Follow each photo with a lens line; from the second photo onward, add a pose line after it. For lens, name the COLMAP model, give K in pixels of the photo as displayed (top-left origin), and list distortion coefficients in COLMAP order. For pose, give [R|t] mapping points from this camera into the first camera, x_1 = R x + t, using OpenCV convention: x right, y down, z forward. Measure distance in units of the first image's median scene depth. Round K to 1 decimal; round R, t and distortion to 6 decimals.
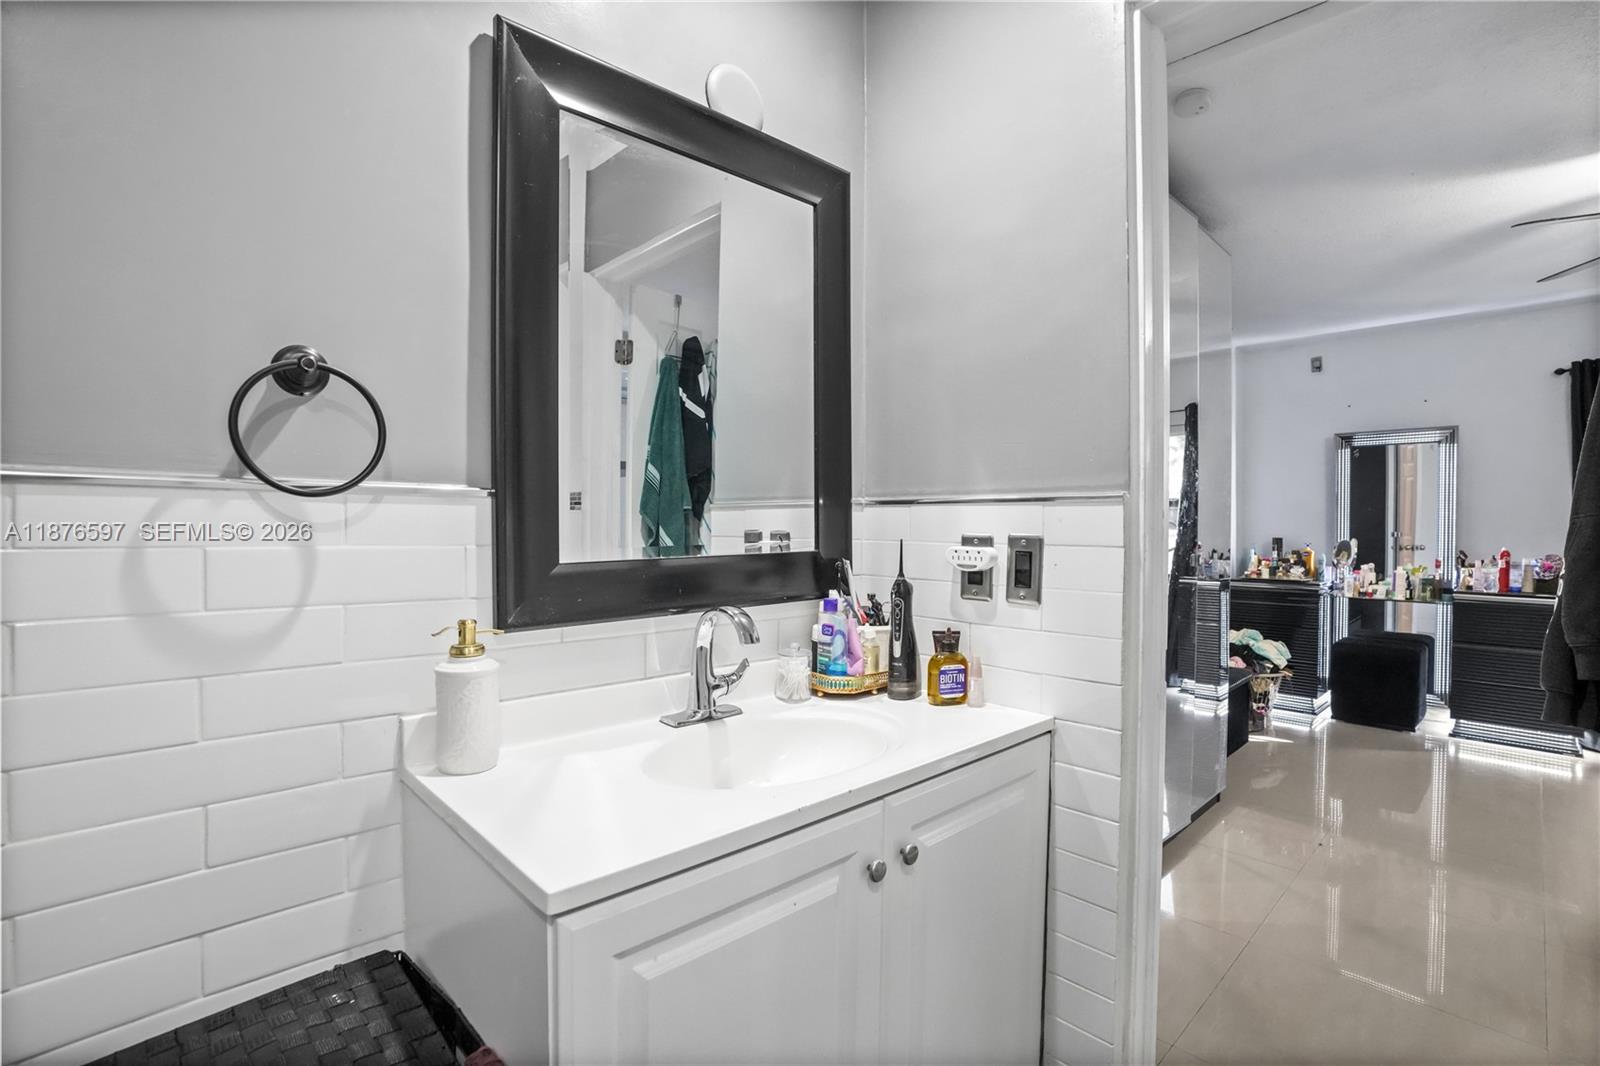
lens RADIAL K [[751.9, 0, 809.9], [0, 751.9, 535.4], [0, 0, 1]] dist [-0.049804, 0.017012]
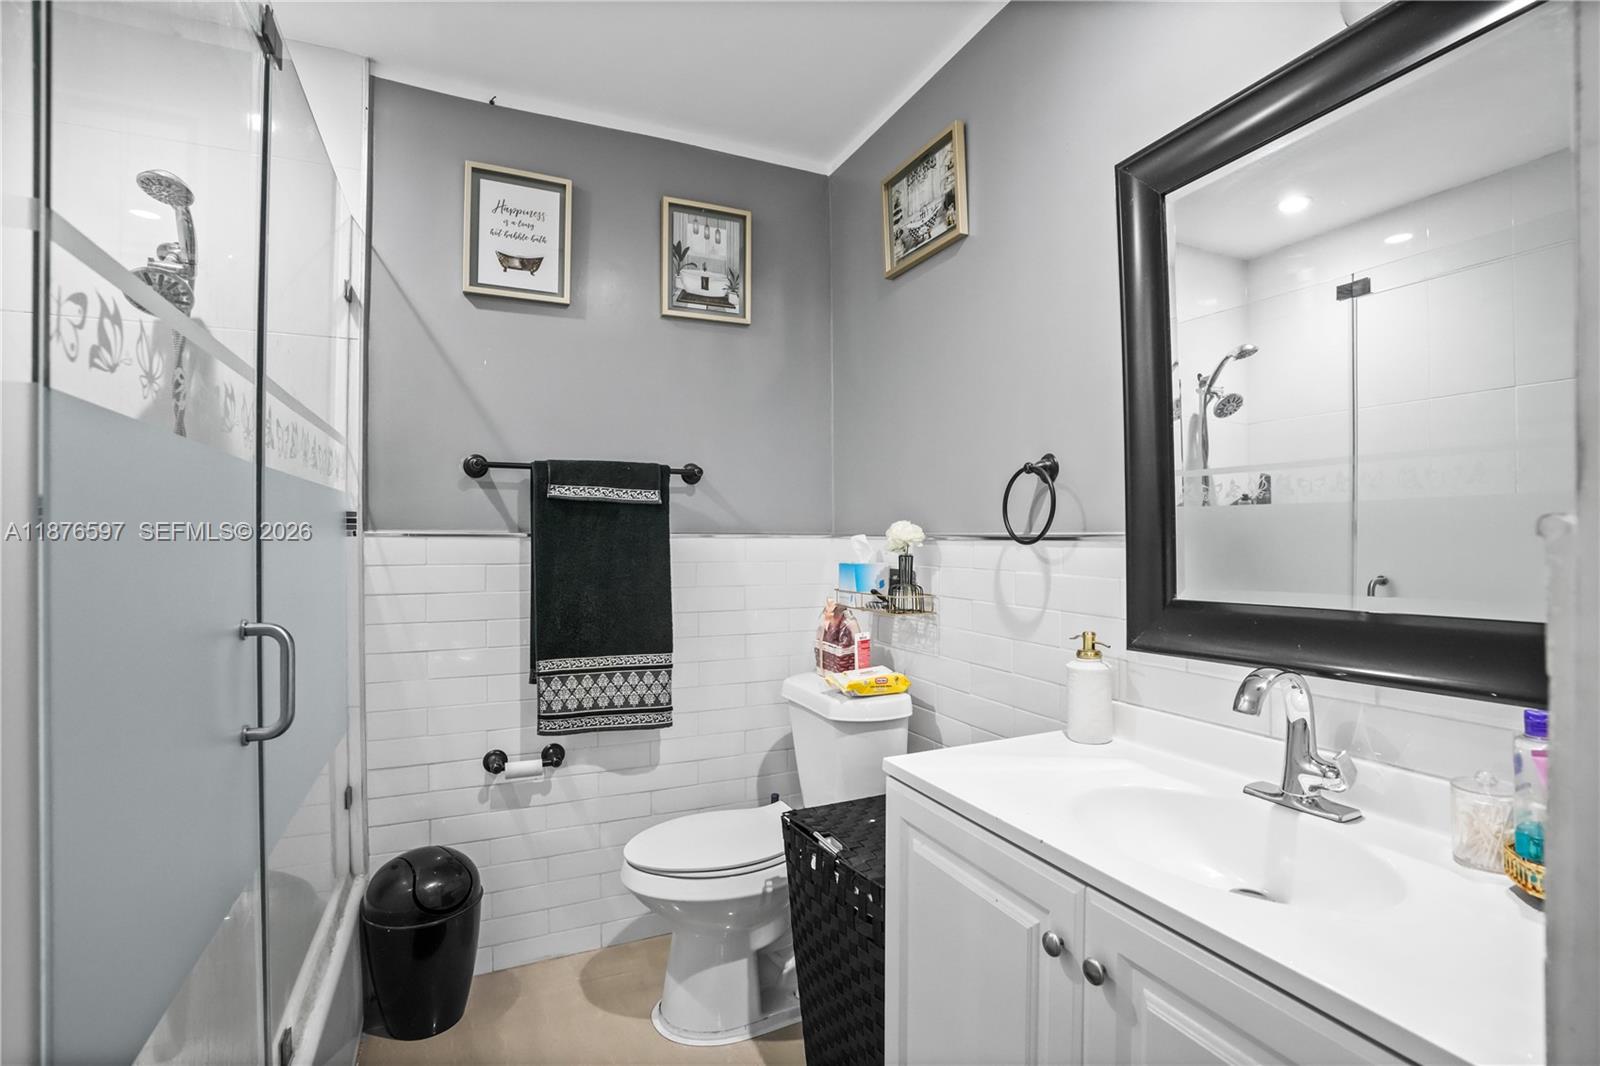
lens RADIAL K [[751.9, 0, 809.9], [0, 751.9, 535.4], [0, 0, 1]] dist [-0.049804, 0.017012]
pose [[-0.325252, -0.007469, -0.945598, 0.501585], [-0.011814, 0.999923, -0.003835, -0.026323], [0.945554, 0.009924, -0.325315, 0.471804]]
